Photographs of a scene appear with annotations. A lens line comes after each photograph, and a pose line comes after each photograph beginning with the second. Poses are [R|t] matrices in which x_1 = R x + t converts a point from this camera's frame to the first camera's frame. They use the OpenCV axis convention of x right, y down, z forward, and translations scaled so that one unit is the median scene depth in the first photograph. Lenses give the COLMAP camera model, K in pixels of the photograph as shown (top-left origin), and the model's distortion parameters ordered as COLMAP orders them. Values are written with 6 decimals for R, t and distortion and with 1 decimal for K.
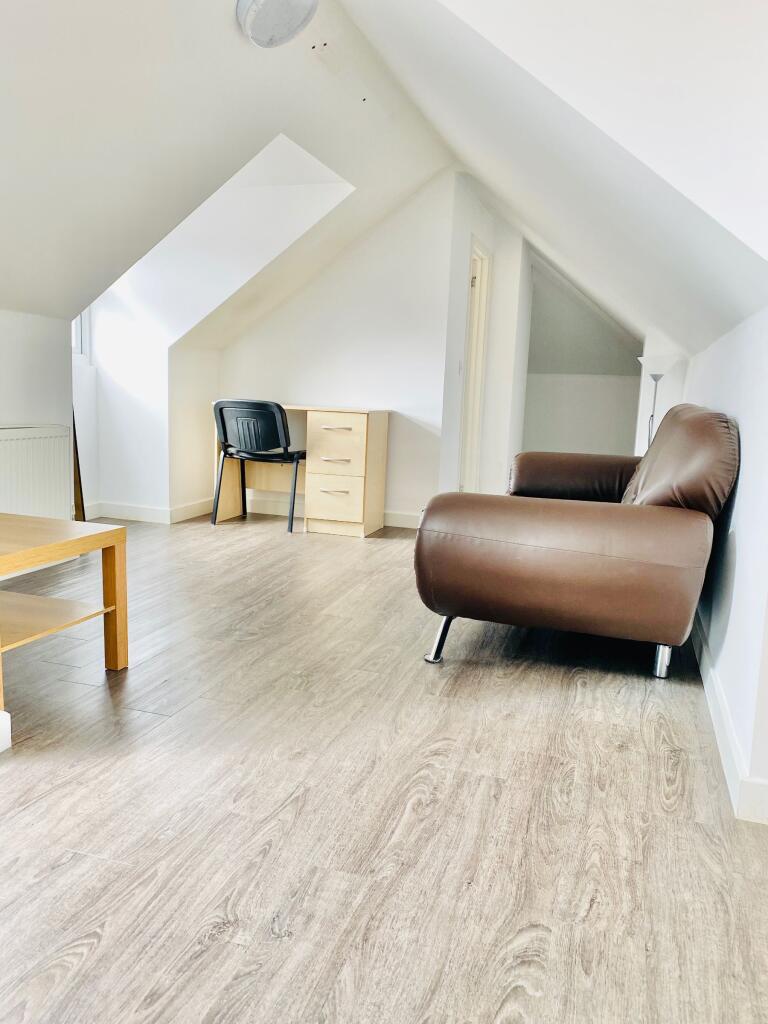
lens RADIAL K [[786.3, 0, 380.5], [0, 786.3, 515.6], [0, 0, 1]] dist [0.008508, 0.003962]
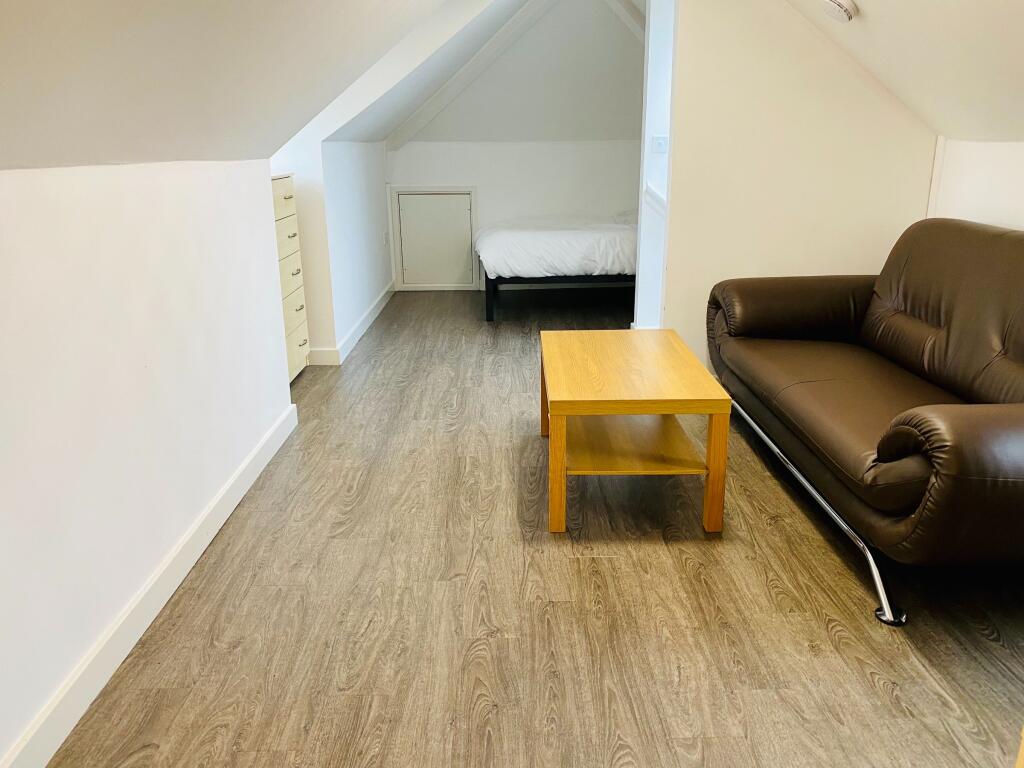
lens RADIAL K [[786.3, 0, 512.0], [0, 786.3, 384.0], [0, 0, 1]] dist [0.008508, 0.003962]
pose [[-0.951147, 0.052360, -0.304265, 0.533618], [-0.085480, 0.902326, 0.422494, -0.601417], [0.296668, 0.427862, -0.853769, 2.819537]]
